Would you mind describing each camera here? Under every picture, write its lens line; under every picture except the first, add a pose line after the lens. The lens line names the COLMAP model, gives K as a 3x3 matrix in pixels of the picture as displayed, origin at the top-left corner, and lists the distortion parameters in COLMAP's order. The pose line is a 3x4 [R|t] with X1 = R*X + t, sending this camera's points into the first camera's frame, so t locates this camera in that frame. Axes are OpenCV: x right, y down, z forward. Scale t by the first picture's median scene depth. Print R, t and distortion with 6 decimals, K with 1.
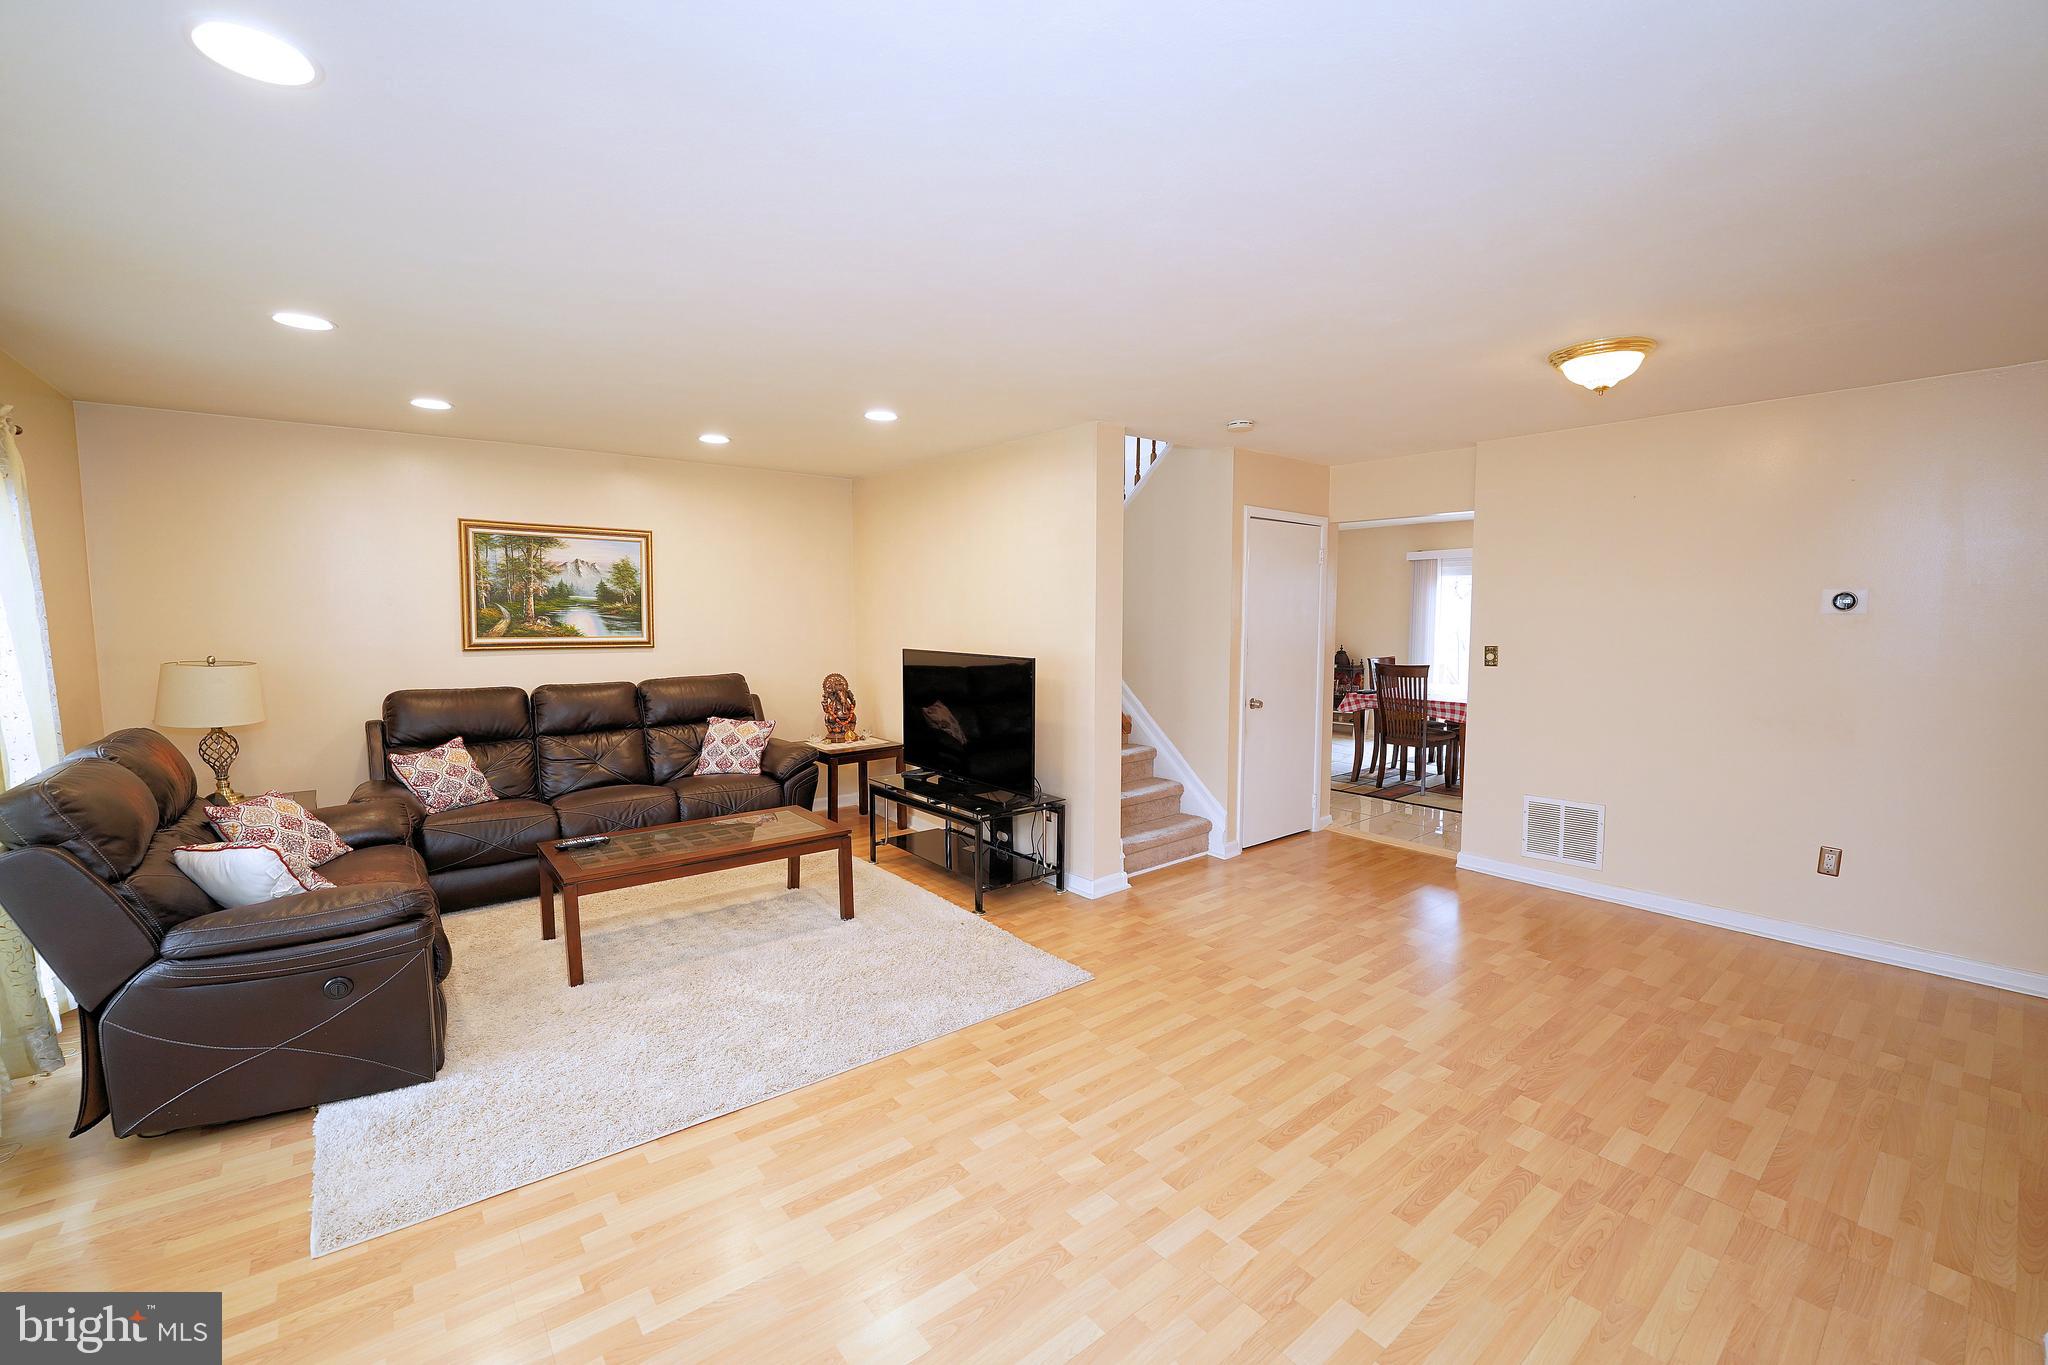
lens RADIAL K [[834.0, 0, 1024.0], [0, 834.0, 682.5], [0, 0, 1]] dist [-0.026340, 0.000299]
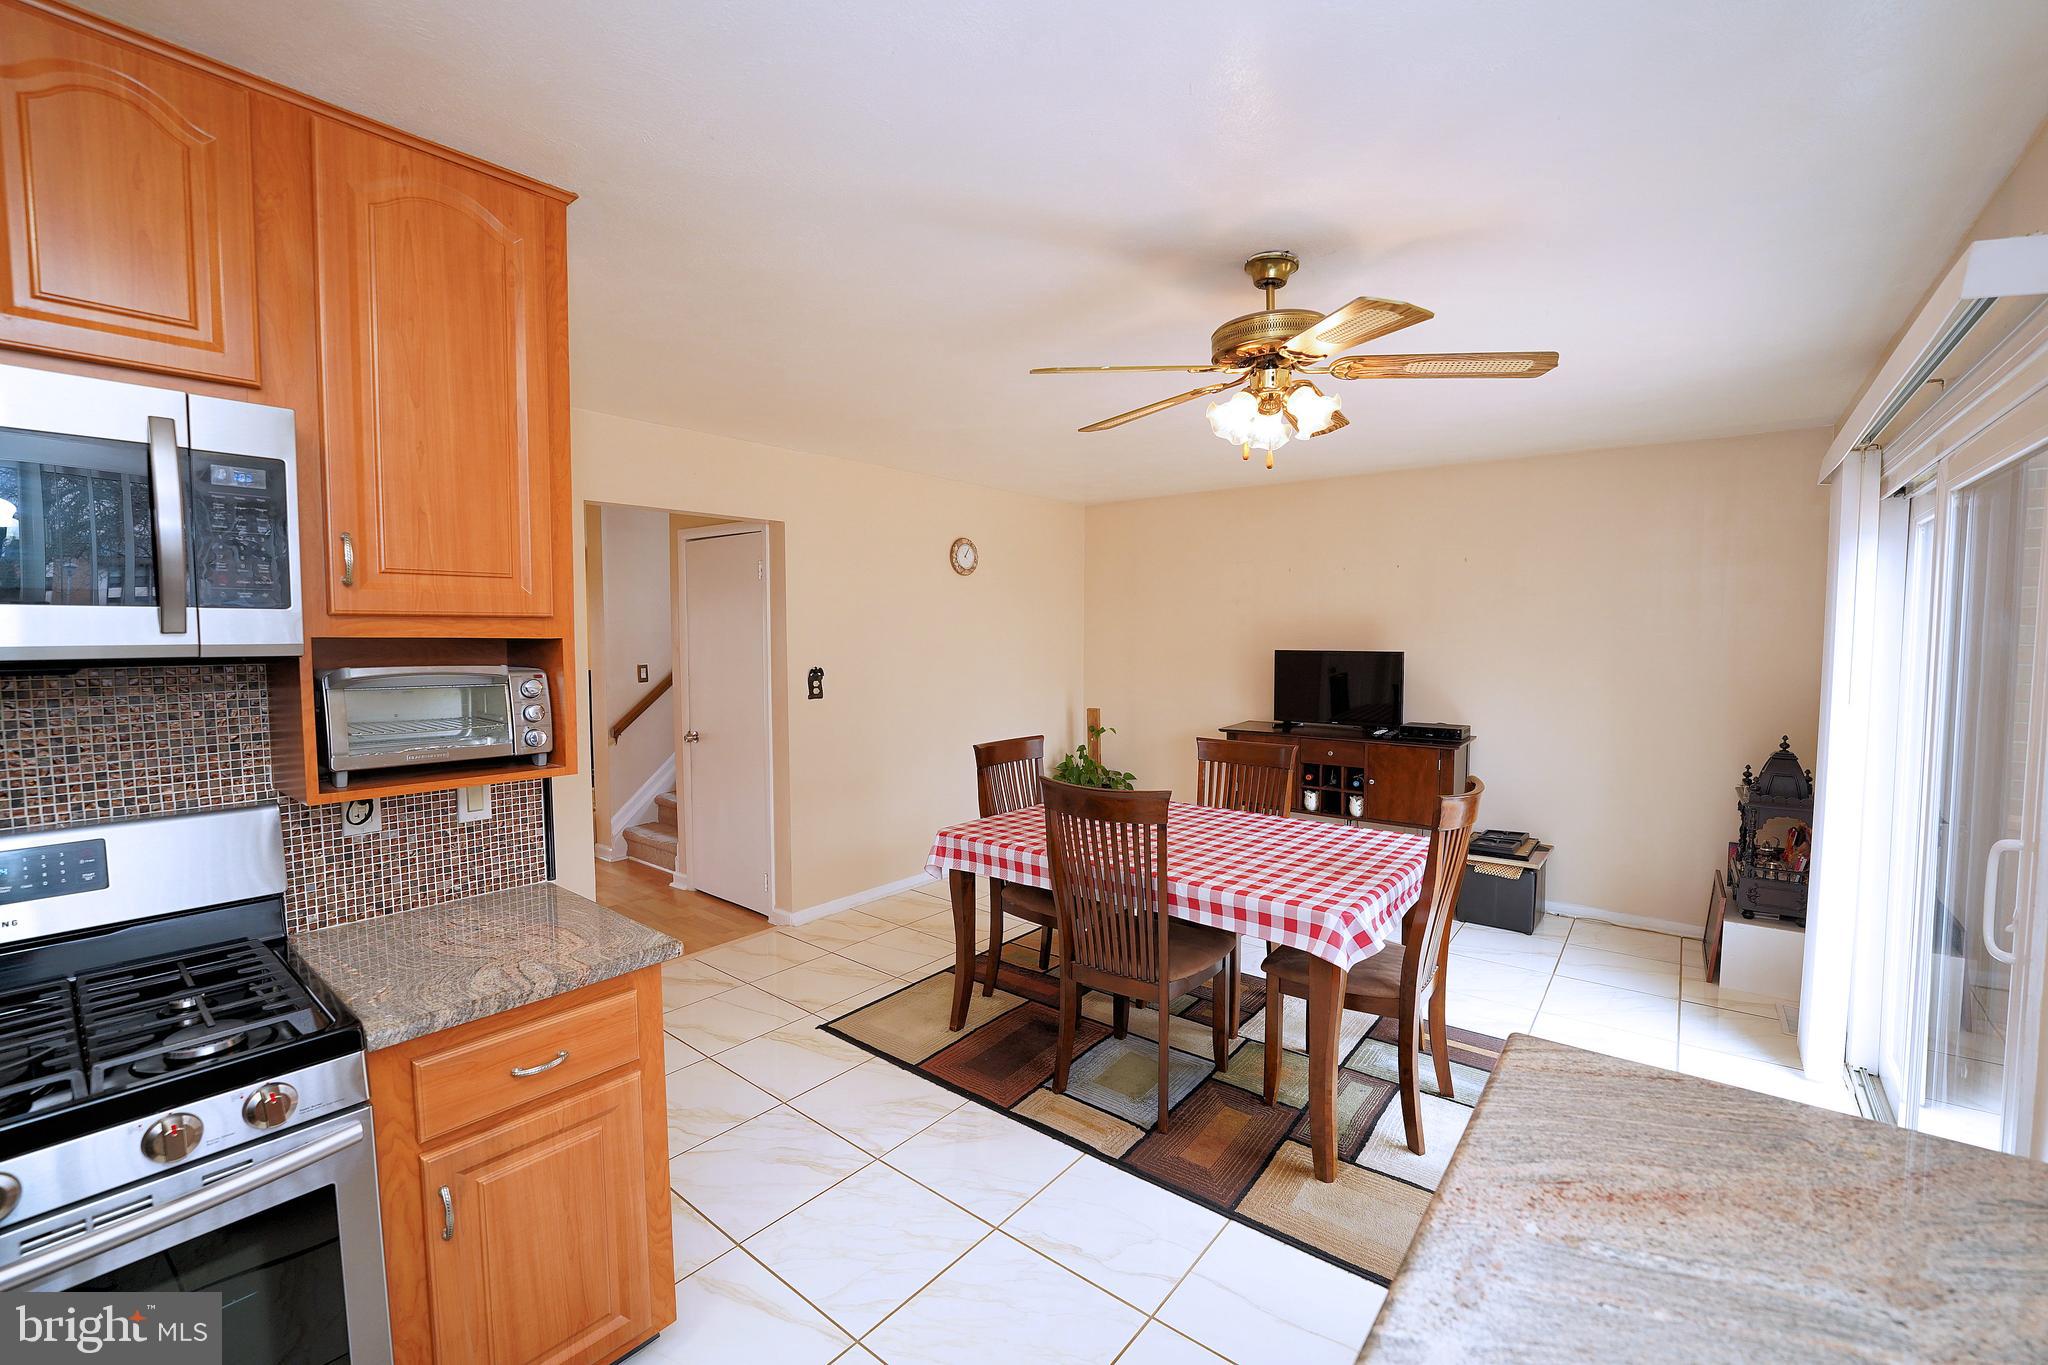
lens RADIAL K [[834.0, 0, 1024.0], [0, 834.0, 682.5], [0, 0, 1]] dist [-0.026340, 0.000299]
pose [[0.212335, 0.058788, -0.975427, 1.346814], [-0.084091, 0.995585, 0.041698, -0.113017], [0.973572, 0.073171, 0.216341, 1.230431]]
